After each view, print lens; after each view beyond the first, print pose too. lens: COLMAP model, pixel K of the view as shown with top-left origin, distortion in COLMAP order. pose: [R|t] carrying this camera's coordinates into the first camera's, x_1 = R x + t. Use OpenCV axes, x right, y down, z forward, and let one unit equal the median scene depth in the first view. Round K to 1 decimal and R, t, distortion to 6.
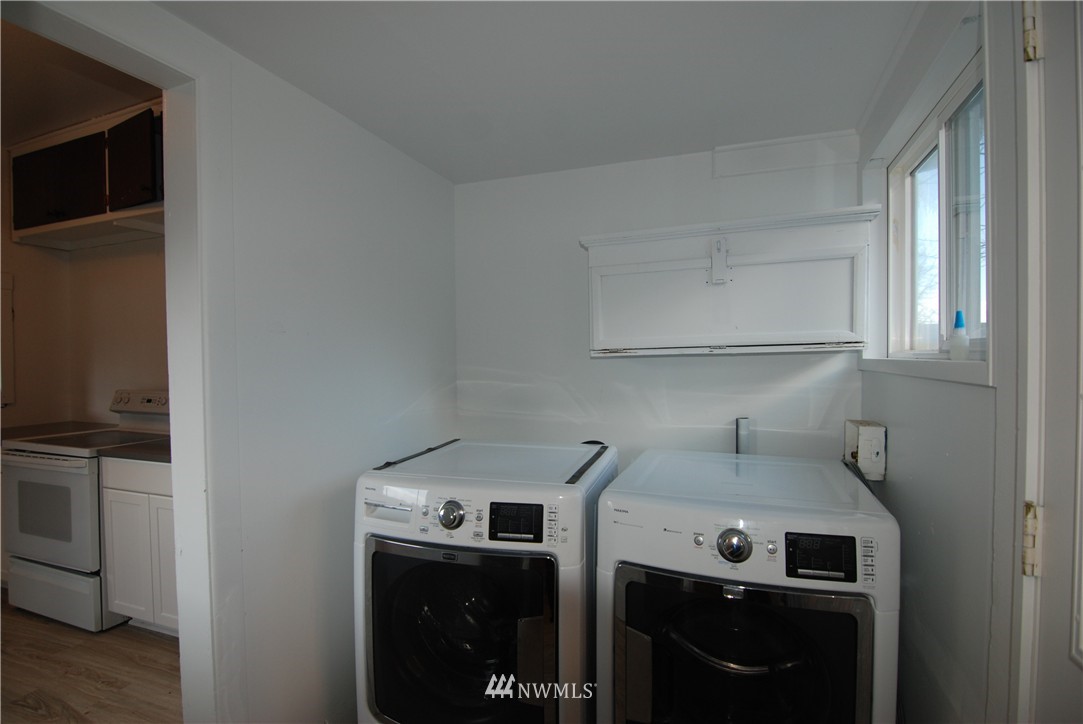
lens RADIAL K [[525.2, 0, 540.2], [0, 525.2, 365.1], [0, 0, 1]] dist [-0.021174, -0.001958]
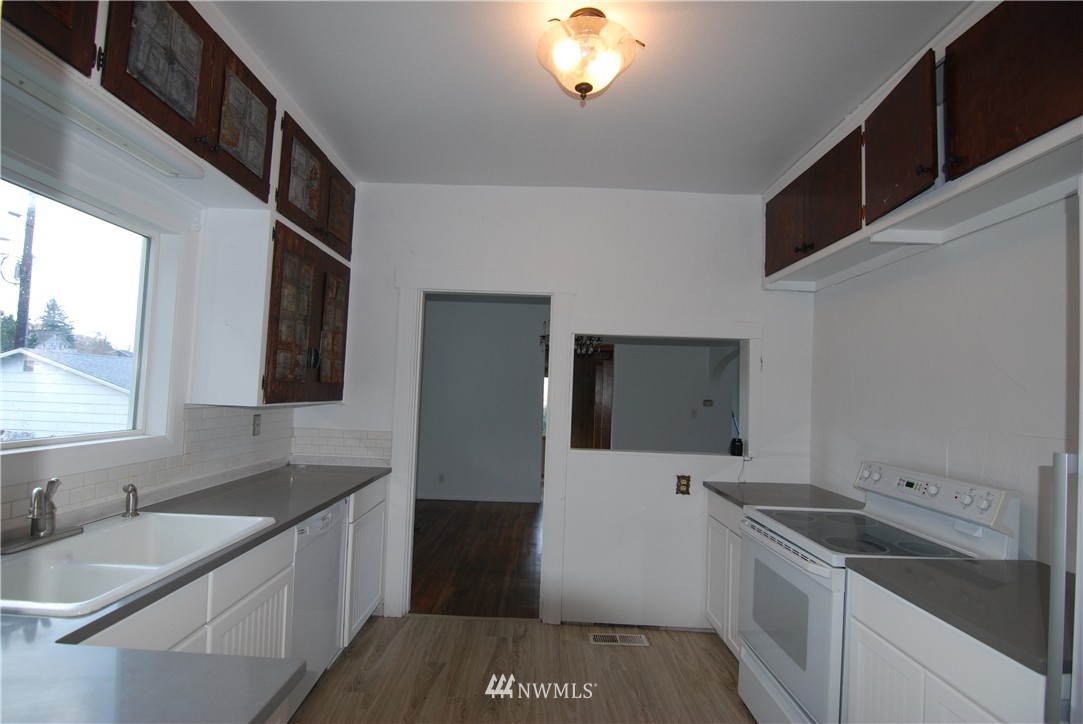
lens RADIAL K [[525.2, 0, 539.6], [0, 525.2, 367.2], [0, 0, 1]] dist [-0.021174, -0.001958]
pose [[0.359952, -0.017952, -0.932798, -0.299570], [-0.064115, 0.996975, -0.043928, -0.026961], [0.930765, 0.075619, 0.357713, 0.297935]]
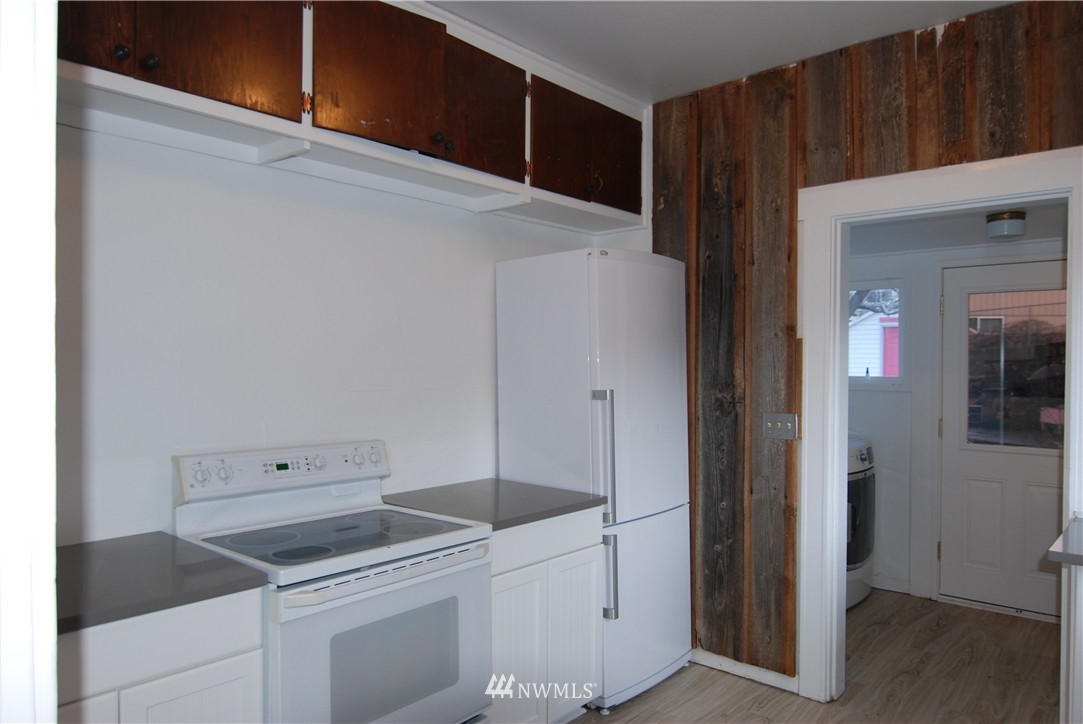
lens RADIAL K [[745.8, 0, 541.1], [0, 745.8, 366.4], [0, 0, 1]] dist [0.003720, 0.000282]
pose [[0.356115, 0.003765, 0.934435, -1.832060], [0.007416, 0.999949, -0.006855, -0.025517], [-0.934413, 0.009371, 0.356069, 0.600097]]
